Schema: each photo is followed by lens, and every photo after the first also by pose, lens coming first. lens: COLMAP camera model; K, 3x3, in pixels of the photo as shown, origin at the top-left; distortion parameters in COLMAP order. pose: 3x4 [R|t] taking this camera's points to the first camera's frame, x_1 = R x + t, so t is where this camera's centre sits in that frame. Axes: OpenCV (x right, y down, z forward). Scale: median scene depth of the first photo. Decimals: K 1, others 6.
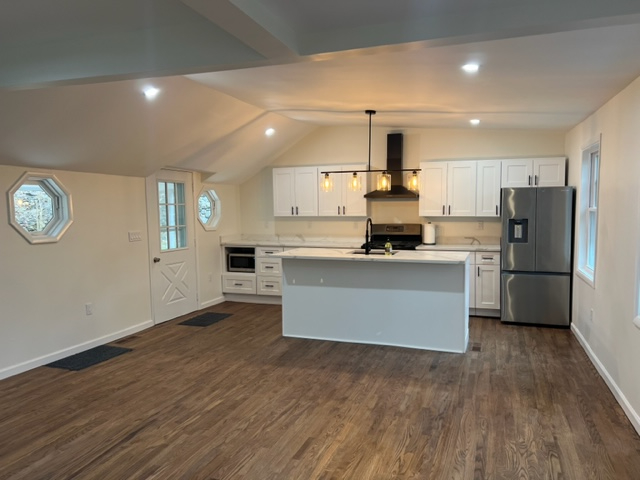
lens RADIAL K [[483.6, 0, 325.9], [0, 483.6, 238.7], [0, 0, 1]] dist [0.055512, -0.071888]
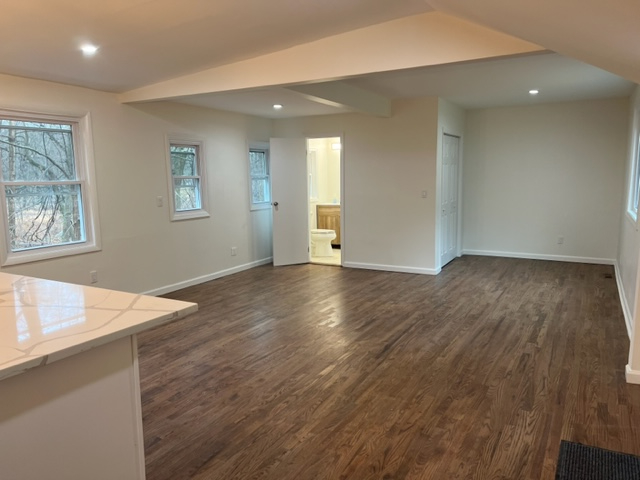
lens RADIAL K [[483.6, 0, 319.4], [0, 483.6, 241.0], [0, 0, 1]] dist [0.055512, -0.071888]
pose [[-0.983189, -0.001787, 0.182580, -0.263998], [0.036874, 0.977406, 0.208131, -0.080515], [-0.178826, 0.211365, -0.960909, 1.270510]]
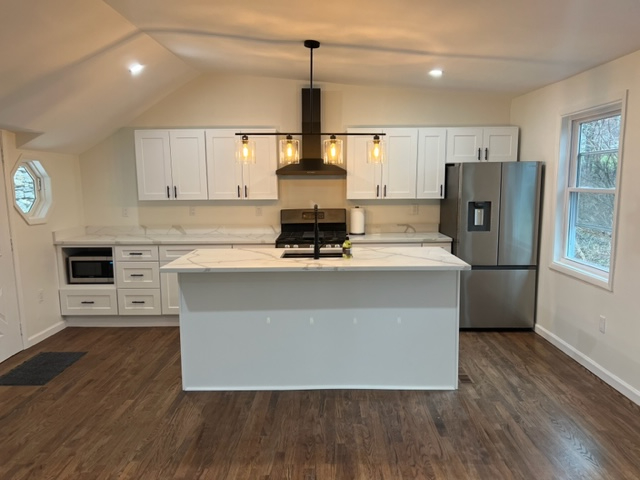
lens RADIAL K [[483.6, 0, 325.4], [0, 483.6, 243.0], [0, 0, 1]] dist [0.055512, -0.071888]
pose [[0.945380, -0.041393, 0.323331, -0.113485], [0.023650, 0.998000, 0.058616, -0.027553], [-0.325111, -0.047767, 0.944469, 0.343990]]
